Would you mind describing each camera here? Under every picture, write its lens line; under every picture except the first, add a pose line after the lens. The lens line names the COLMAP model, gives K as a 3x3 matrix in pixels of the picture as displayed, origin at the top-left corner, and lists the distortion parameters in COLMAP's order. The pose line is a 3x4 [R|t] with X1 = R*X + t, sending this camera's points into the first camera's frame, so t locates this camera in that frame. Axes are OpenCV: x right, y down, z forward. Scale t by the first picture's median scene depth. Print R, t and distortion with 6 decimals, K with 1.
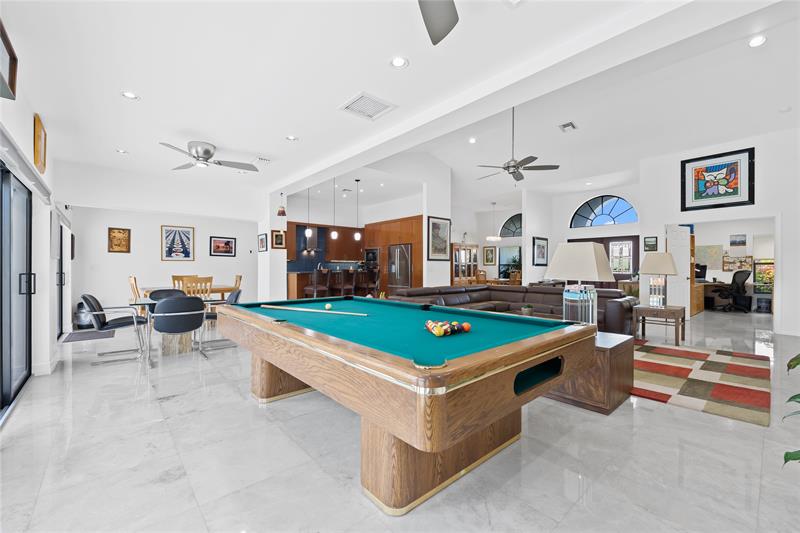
lens RADIAL K [[327.7, 0, 403.8], [0, 327.7, 264.7], [0, 0, 1]] dist [0.000756, 0.000009]
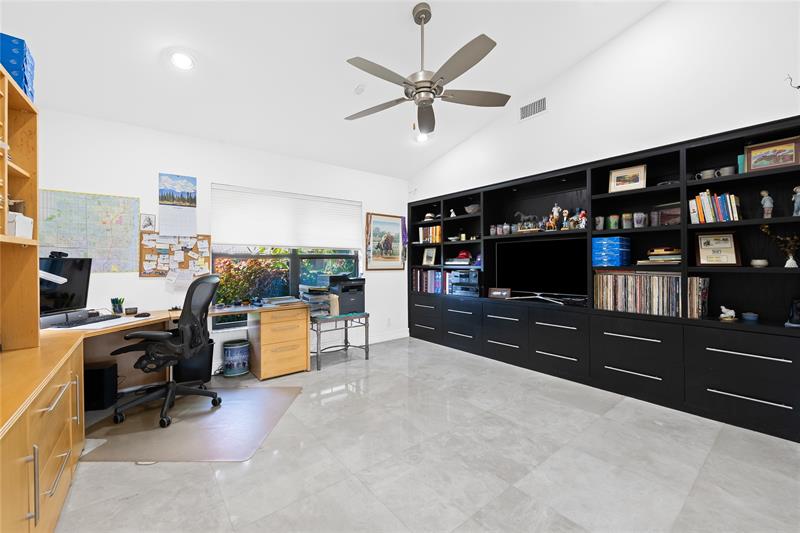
lens RADIAL K [[327.7, 0, 403.6], [0, 327.7, 265.5], [0, 0, 1]] dist [0.000756, 0.000009]
pose [[0.015213, 0.001424, 0.999883, 0.540639], [0.003237, 0.999994, -0.001473, 0.008076], [-0.999879, 0.003259, 0.015209, 0.610425]]
